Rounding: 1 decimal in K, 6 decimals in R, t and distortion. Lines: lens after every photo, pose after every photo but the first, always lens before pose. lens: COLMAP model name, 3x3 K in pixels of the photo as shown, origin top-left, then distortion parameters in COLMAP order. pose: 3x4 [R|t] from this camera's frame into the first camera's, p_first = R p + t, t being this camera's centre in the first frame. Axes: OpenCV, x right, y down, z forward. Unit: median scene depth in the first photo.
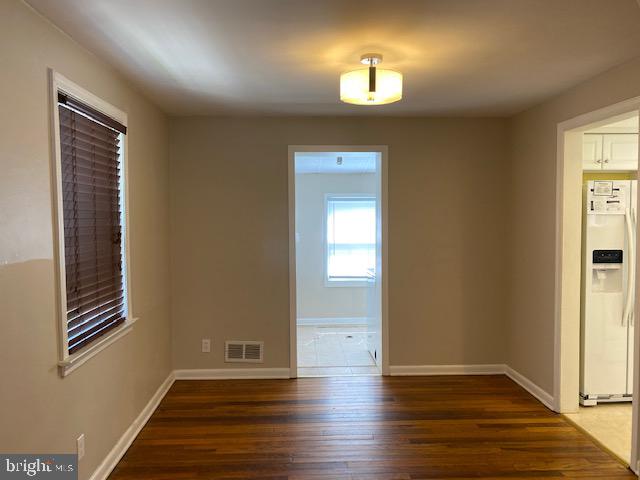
lens RADIAL K [[489.2, 0, 319.7], [0, 489.2, 244.5], [0, 0, 1]] dist [-0.001143, -0.010506]
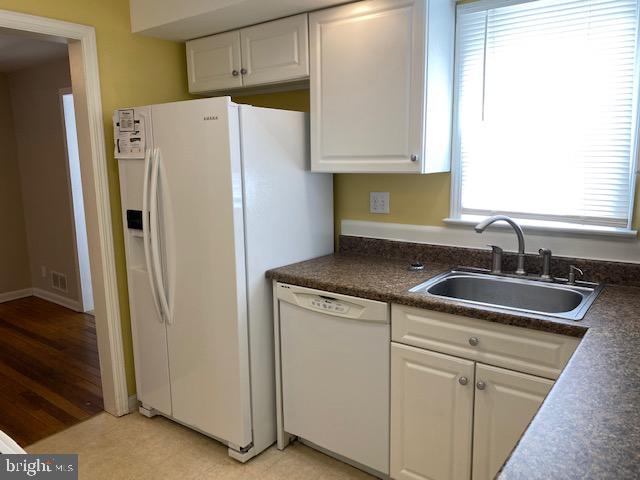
lens RADIAL K [[489.2, 0, 323.5], [0, 489.2, 234.8], [0, 0, 1]] dist [-0.001143, -0.010506]
pose [[0.780196, 0.087208, -0.619426, 1.239172], [-0.016917, 0.992814, 0.118468, -0.041160], [0.625306, -0.081949, 0.776065, 0.624583]]
